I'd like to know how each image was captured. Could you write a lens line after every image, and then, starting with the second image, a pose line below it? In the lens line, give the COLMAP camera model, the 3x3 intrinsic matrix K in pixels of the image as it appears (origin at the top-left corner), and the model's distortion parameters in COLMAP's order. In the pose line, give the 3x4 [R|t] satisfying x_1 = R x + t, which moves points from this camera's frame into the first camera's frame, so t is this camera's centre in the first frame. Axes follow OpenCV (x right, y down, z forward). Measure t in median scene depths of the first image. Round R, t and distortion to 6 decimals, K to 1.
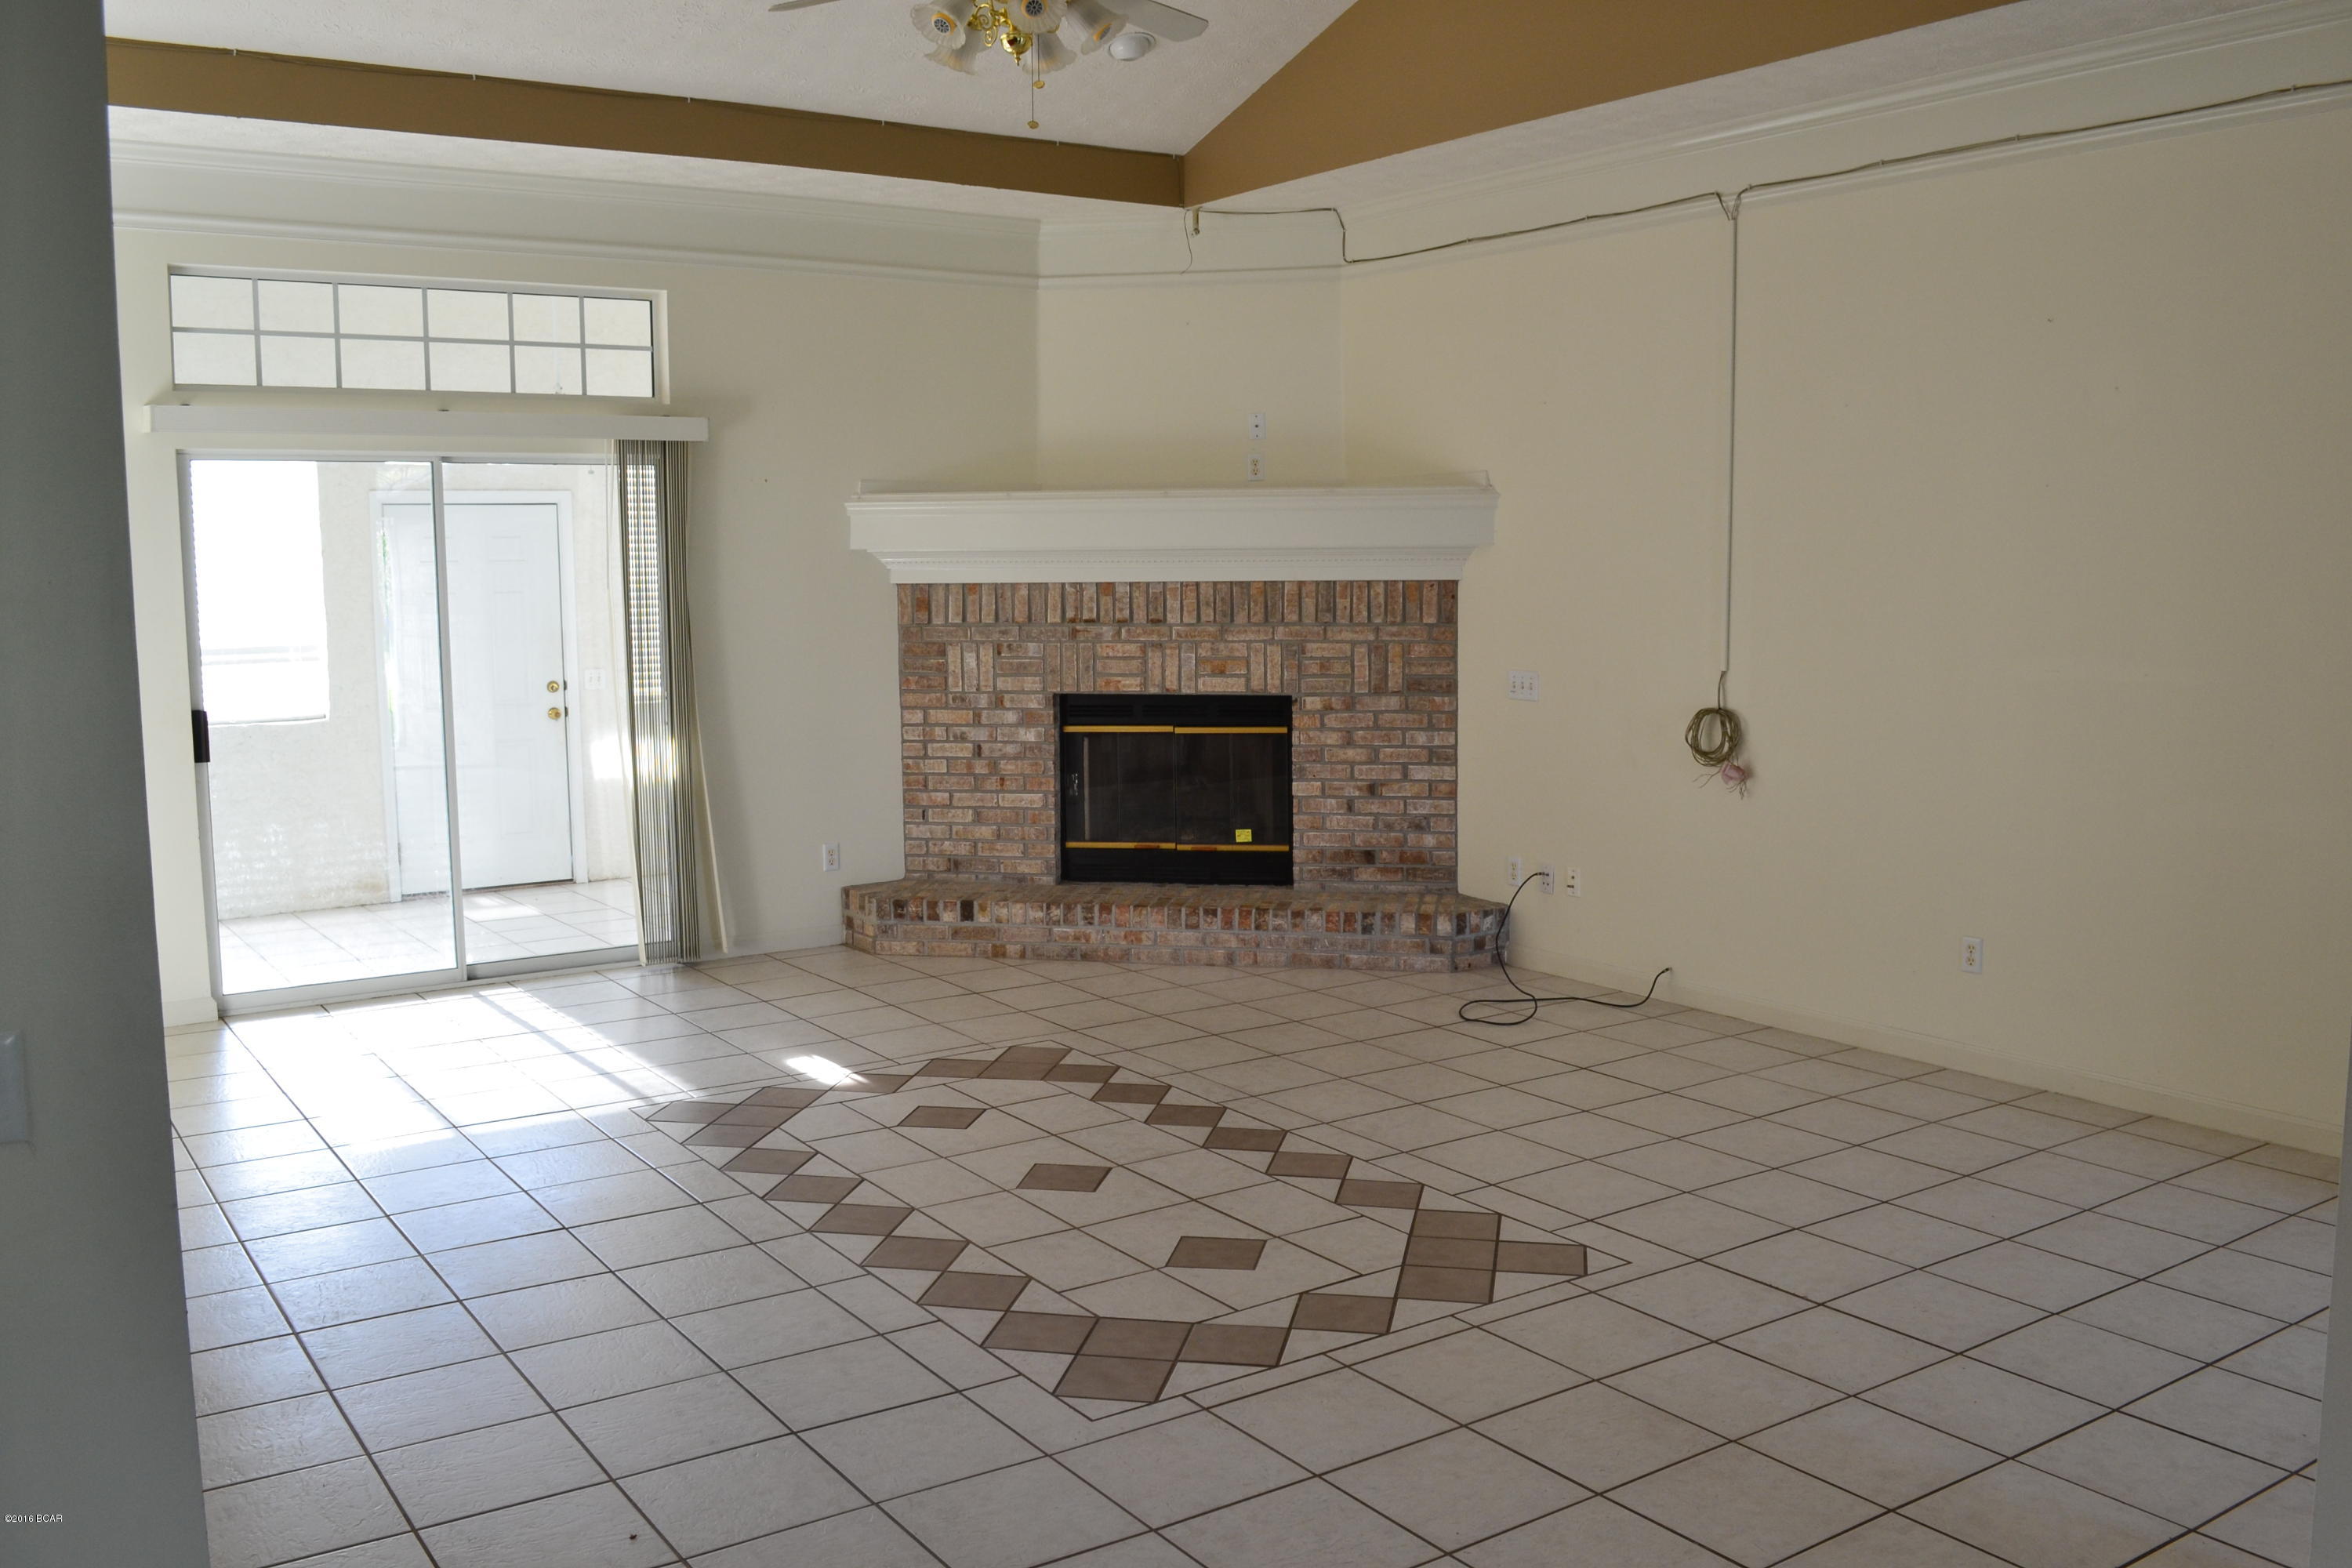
lens RADIAL K [[1994.0, 0, 1176.0], [0, 1994.0, 784.0], [0, 0, 1]] dist [-0.077405, 0.003090]
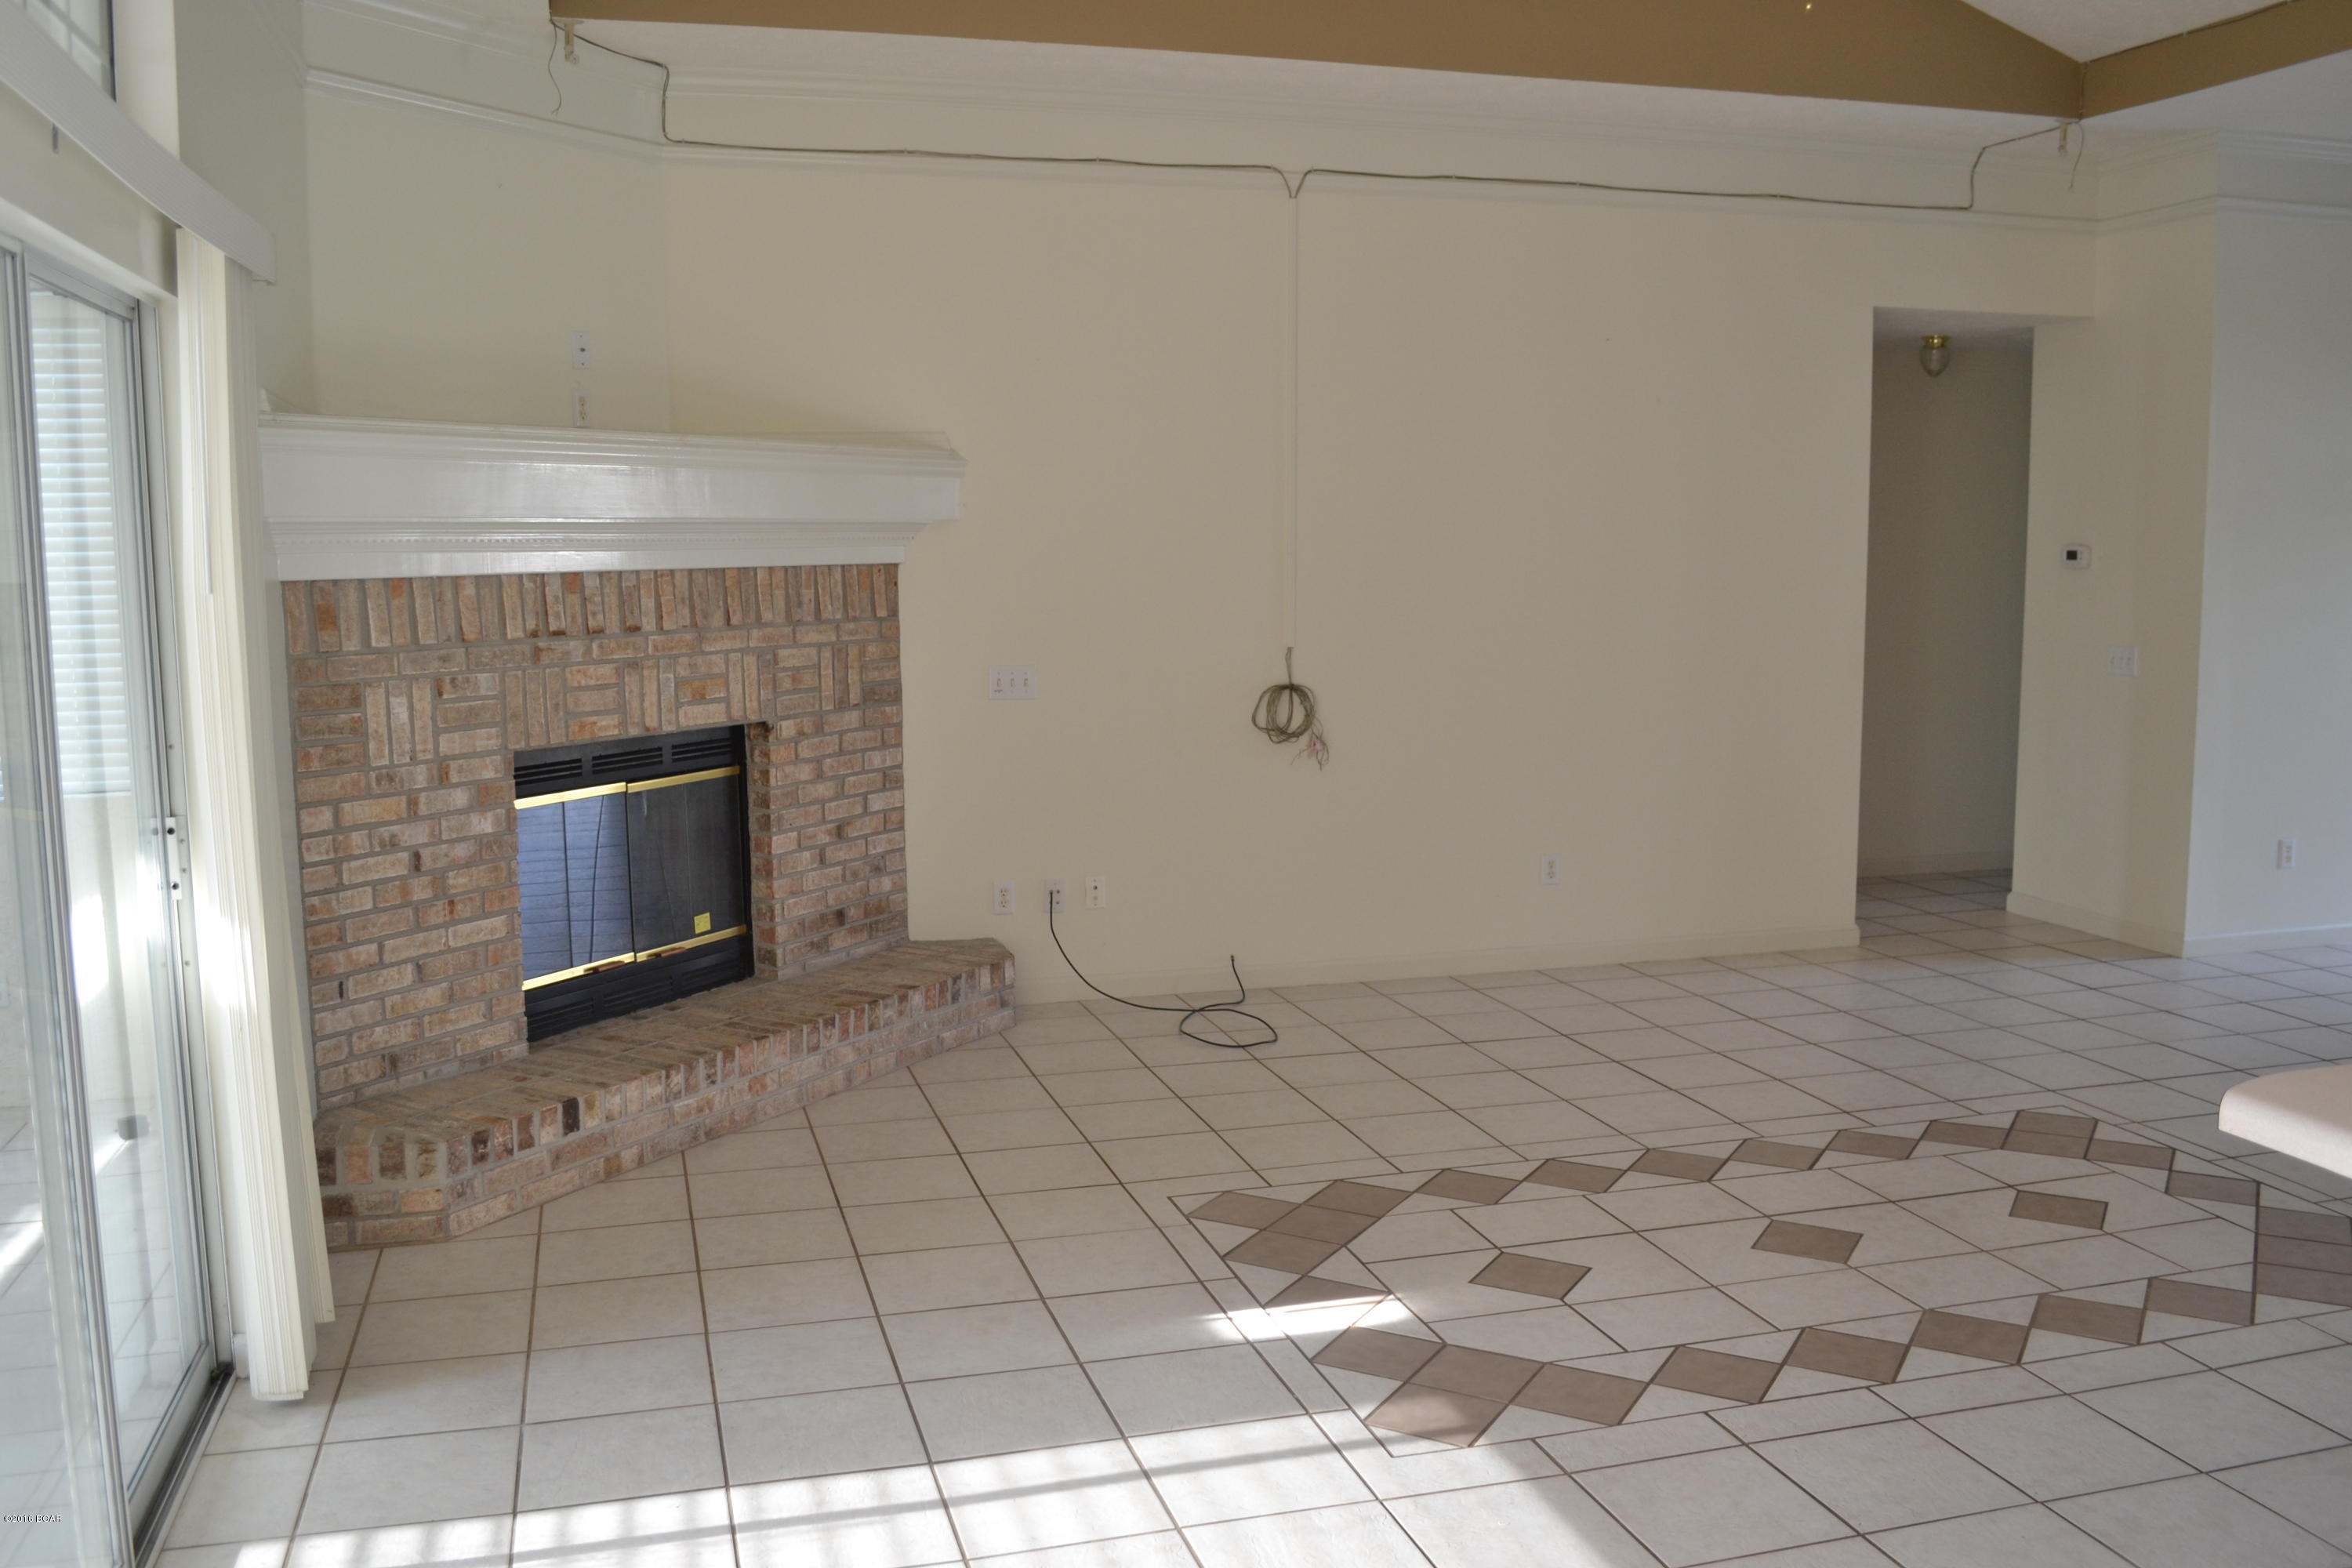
lens RADIAL K [[1994.0, 0, 1176.0], [0, 1994.0, 784.0], [0, 0, 1]] dist [-0.077405, 0.003090]
pose [[0.317676, -0.109938, 0.941805, -0.598171], [0.112195, 0.990636, 0.077794, -0.062153], [-0.941538, 0.080952, 0.327035, 0.619894]]
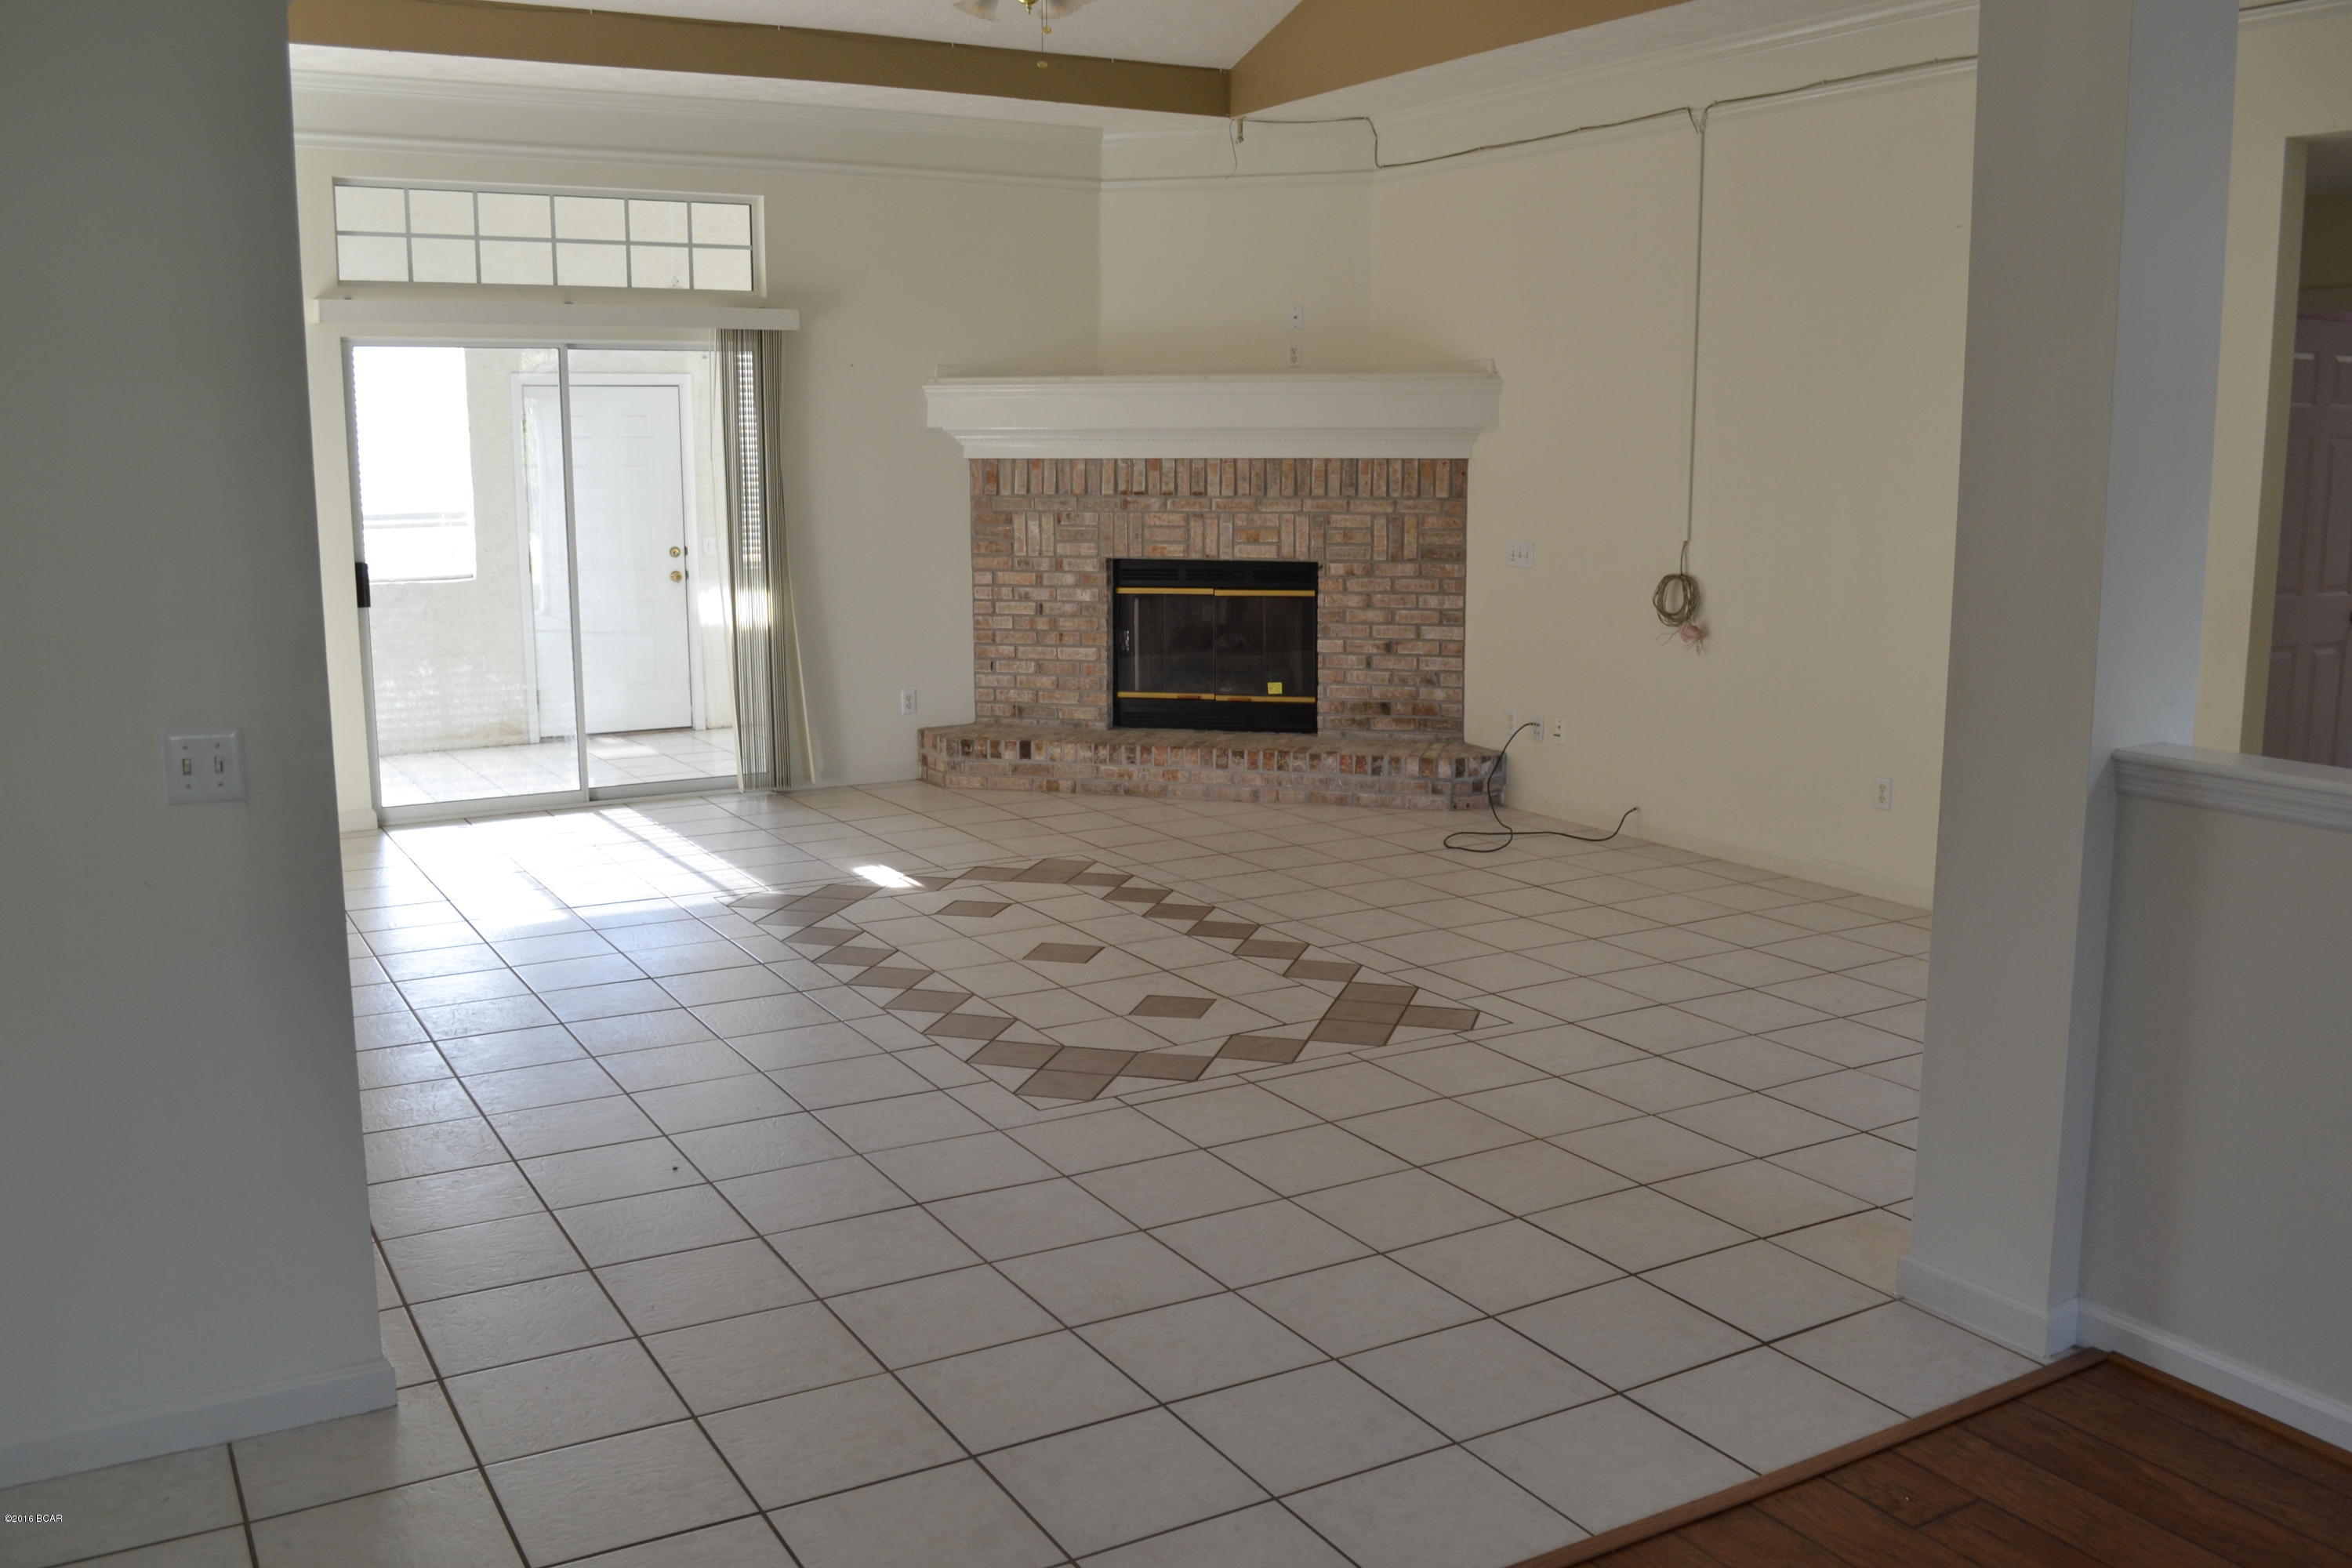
lens RADIAL K [[1994.0, 0, 1176.0], [0, 1994.0, 784.0], [0, 0, 1]] dist [-0.077405, 0.003090]
pose [[0.997229, 0.018780, -0.071980, 0.061814], [-0.014697, 0.998276, 0.056833, 0.017414], [0.072923, -0.055618, 0.995786, -0.119767]]
